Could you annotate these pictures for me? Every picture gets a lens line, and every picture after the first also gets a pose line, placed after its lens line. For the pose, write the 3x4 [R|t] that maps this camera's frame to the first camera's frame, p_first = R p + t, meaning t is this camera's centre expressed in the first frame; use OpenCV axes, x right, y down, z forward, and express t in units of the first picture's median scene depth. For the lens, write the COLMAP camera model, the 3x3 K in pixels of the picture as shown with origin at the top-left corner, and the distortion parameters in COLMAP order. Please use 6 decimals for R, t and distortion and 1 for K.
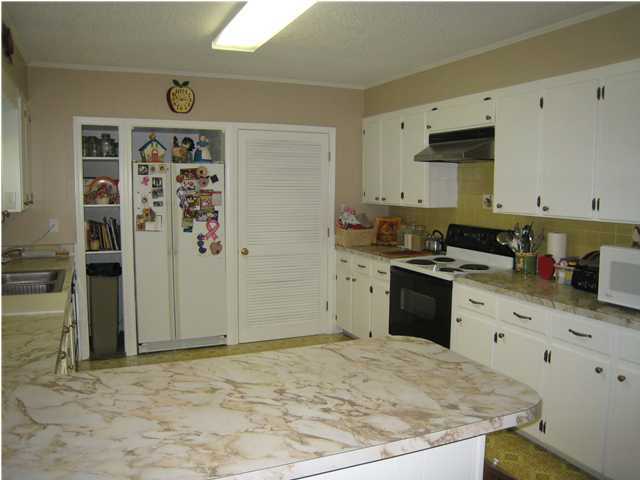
lens RADIAL K [[537.2, 0, 320.6], [0, 537.2, 238.7], [0, 0, 1]] dist [-0.125918, 0.101130]
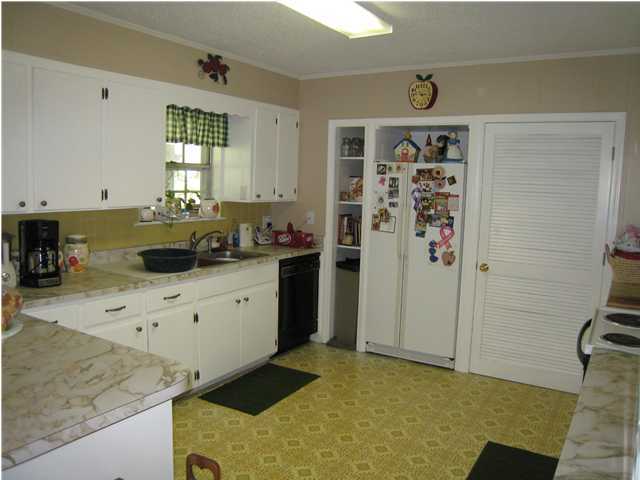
lens RADIAL K [[537.2, 0, 319.1], [0, 537.2, 238.3], [0, 0, 1]] dist [-0.125918, 0.101130]
pose [[0.569320, 0.099228, -0.816106, 0.411810], [-0.111514, 0.992835, 0.042923, -0.030455], [0.814518, 0.066571, 0.576306, 0.319598]]
